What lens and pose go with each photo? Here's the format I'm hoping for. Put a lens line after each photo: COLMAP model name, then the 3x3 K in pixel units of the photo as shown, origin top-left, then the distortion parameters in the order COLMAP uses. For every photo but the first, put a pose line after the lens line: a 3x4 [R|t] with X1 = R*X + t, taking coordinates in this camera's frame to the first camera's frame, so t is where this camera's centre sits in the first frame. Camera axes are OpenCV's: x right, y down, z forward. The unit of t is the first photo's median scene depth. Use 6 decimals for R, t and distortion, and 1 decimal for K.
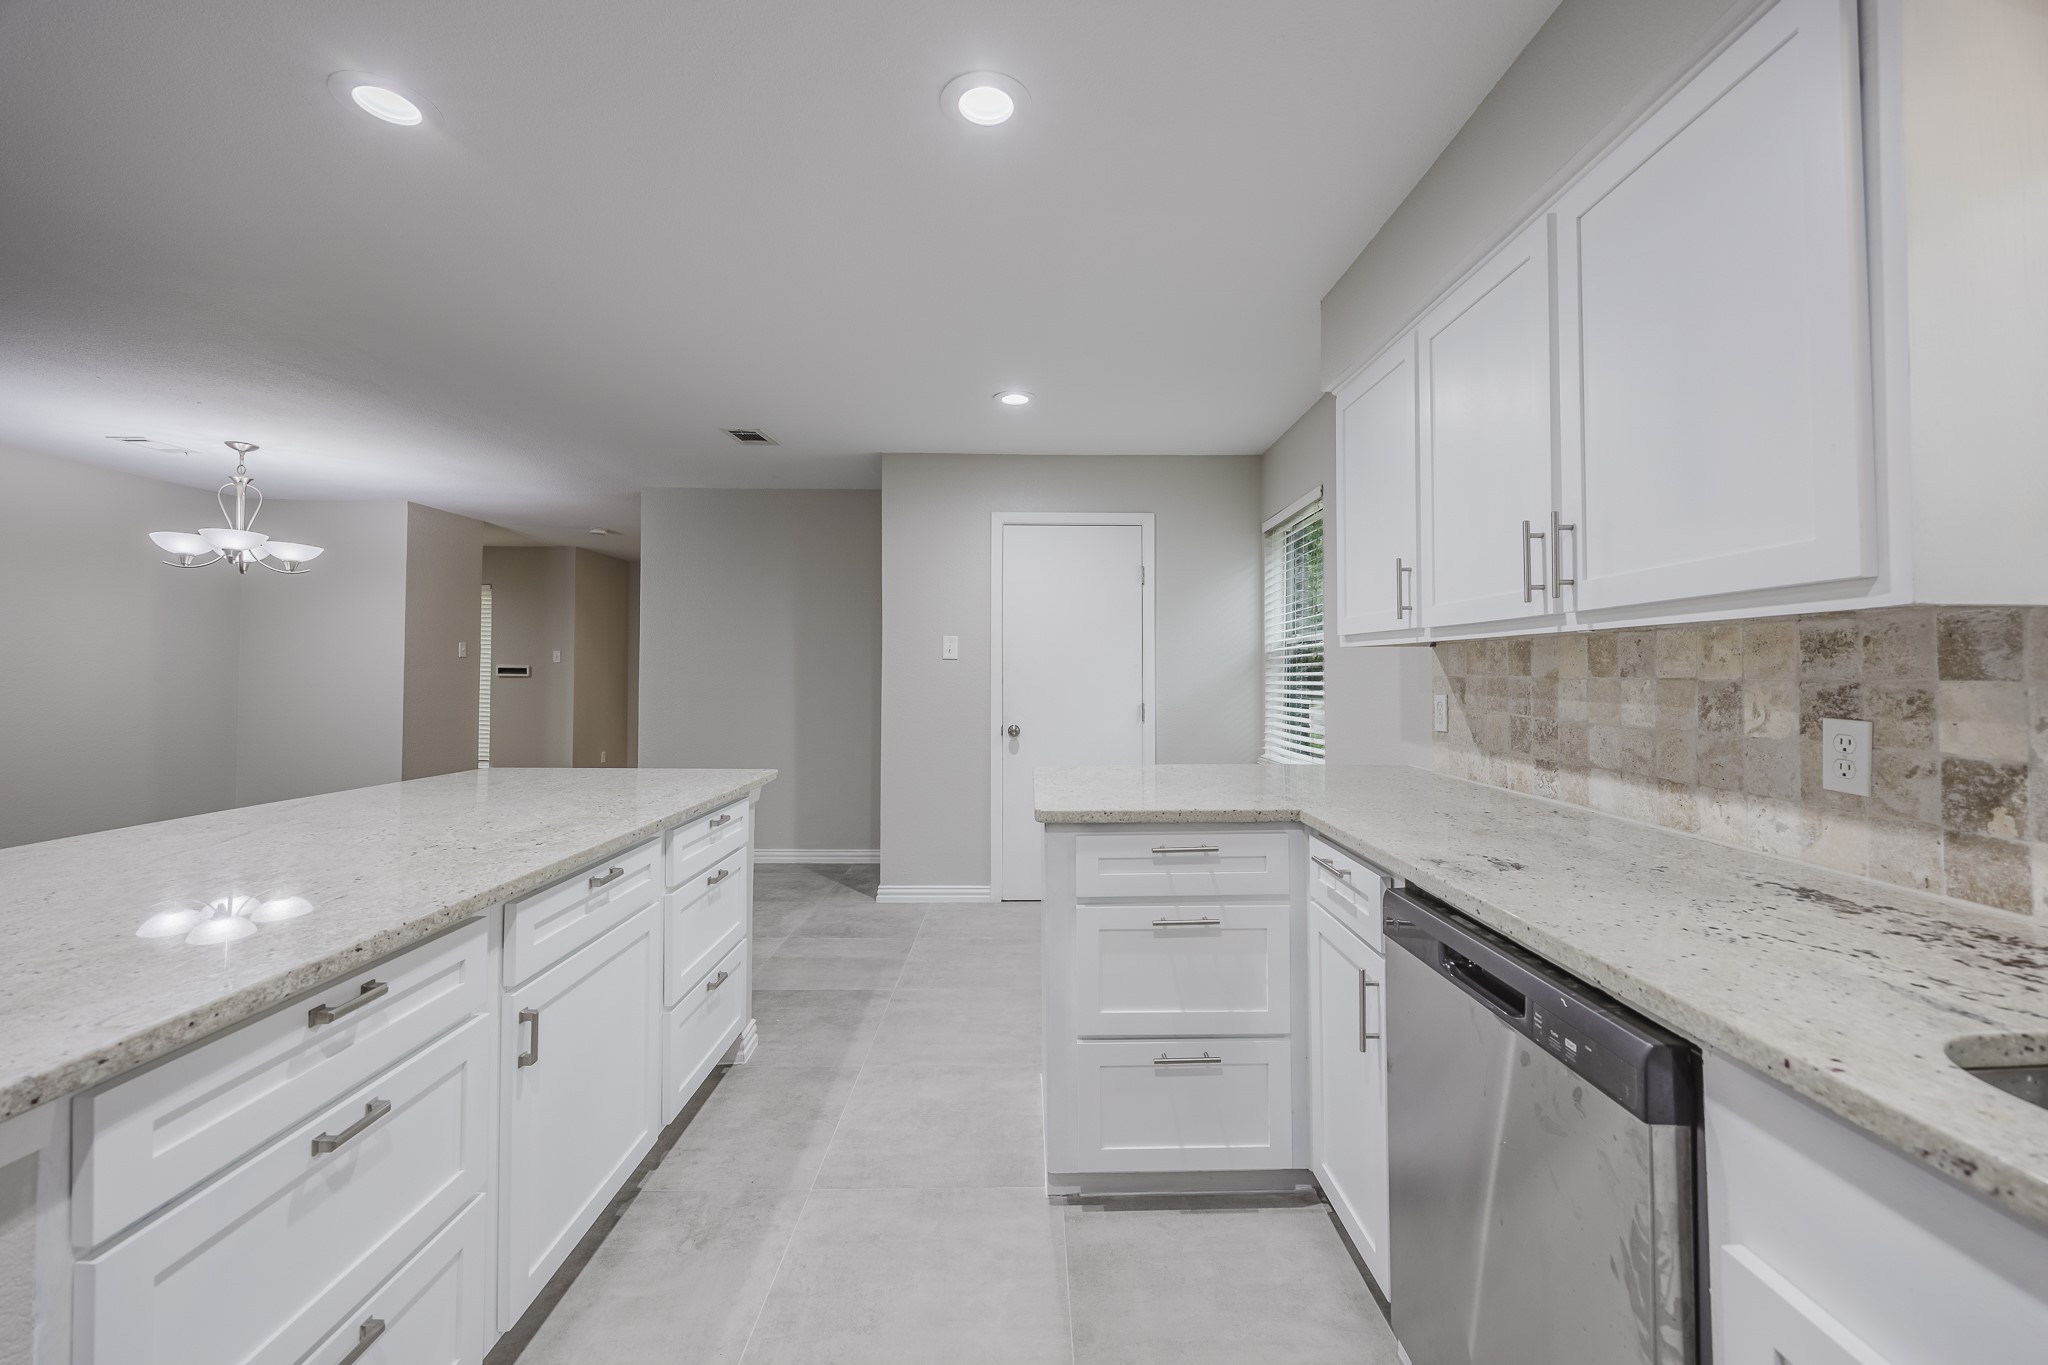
lens RADIAL K [[799.0, 0, 1040.8], [0, 799.0, 652.4], [0, 0, 1]] dist [-0.001843, 0.000005]
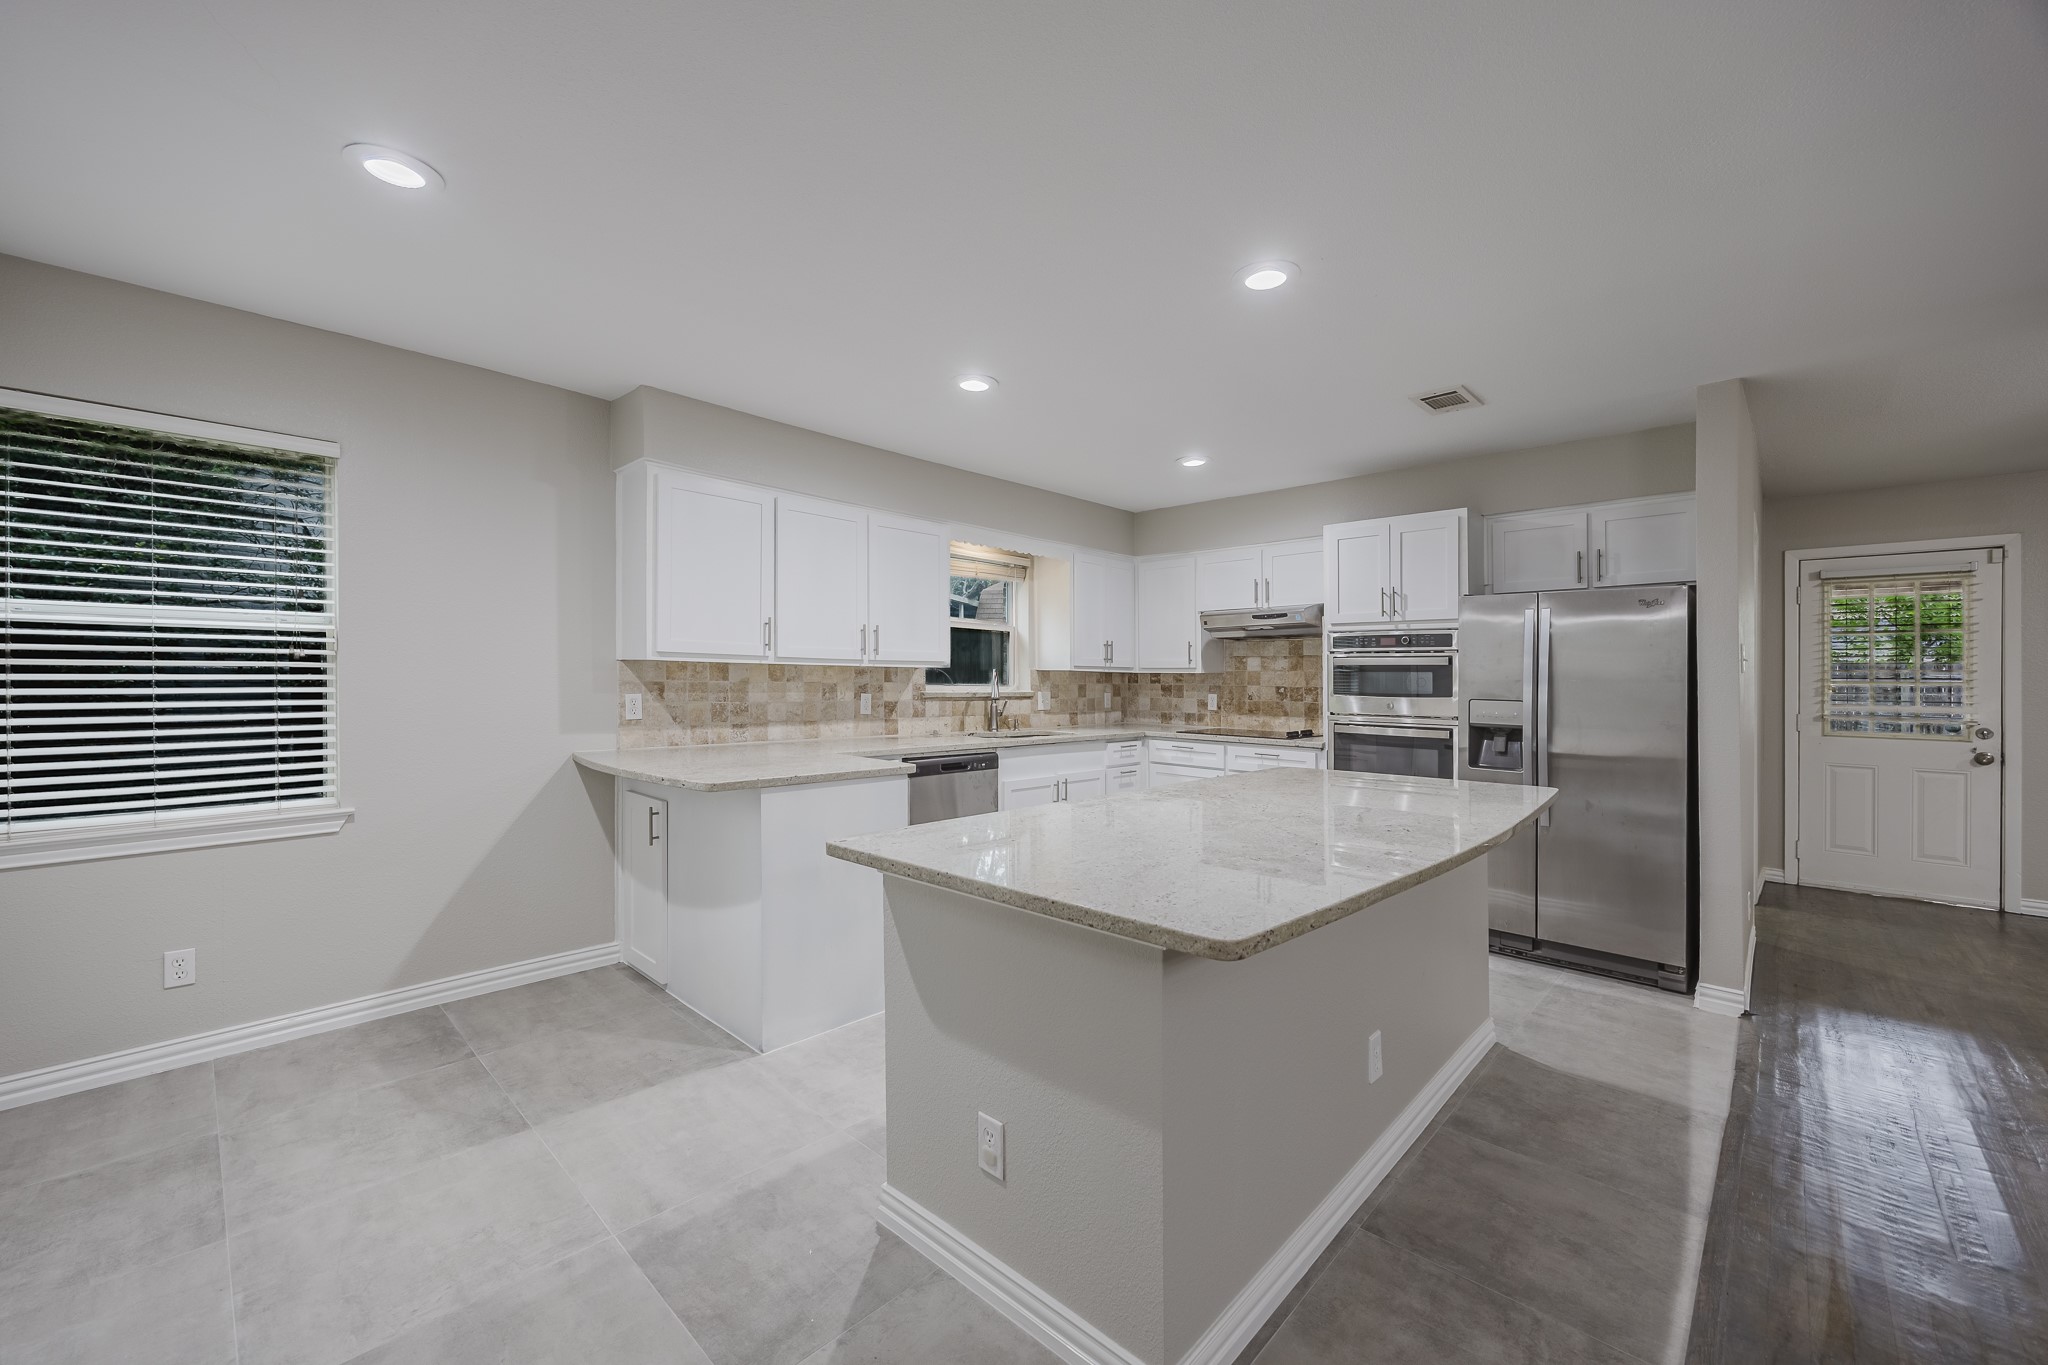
lens RADIAL K [[804.6, 0, 1024.0], [0, 804.6, 682.5], [0, 0, 1]] dist [-0.001684, 0.000168]
pose [[-0.715160, -0.015052, 0.698799, -1.455915], [-0.031844, 0.999432, -0.011062, 0.038190], [-0.698235, -0.030164, -0.715233, 2.237494]]
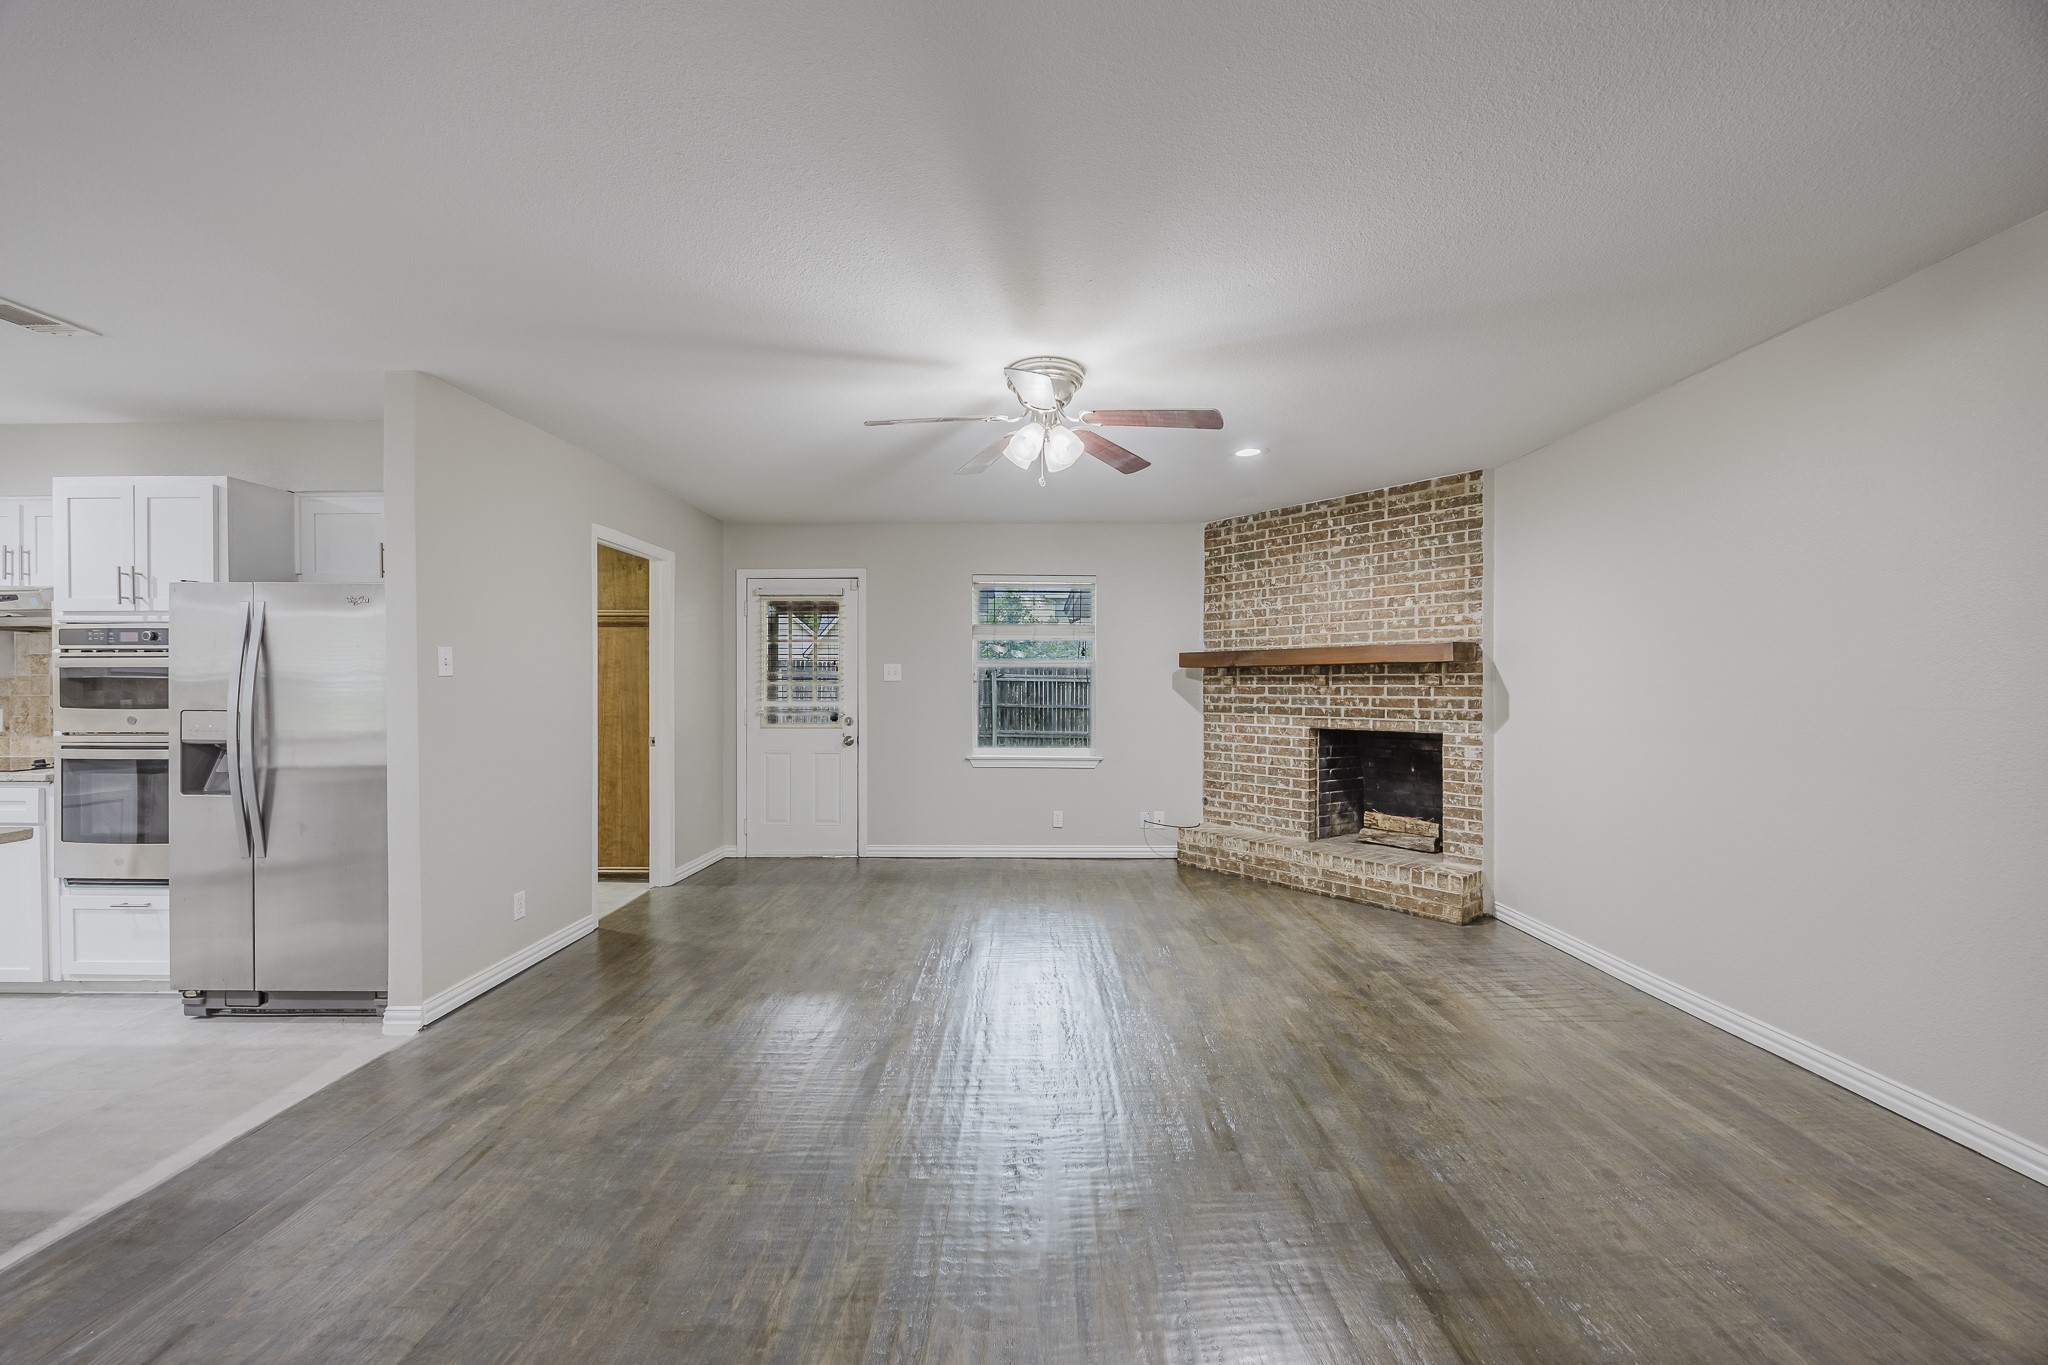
lens RADIAL K [[789.7, 0, 1022.6], [0, 789.7, 686.1], [0, 0, 1]] dist [-0.000766, -0.000163]
pose [[-0.999681, -0.003419, 0.025007, -2.697488], [-0.003995, 0.999727, -0.023022, -0.000356], [-0.024921, -0.023115, -0.999422, 1.502667]]
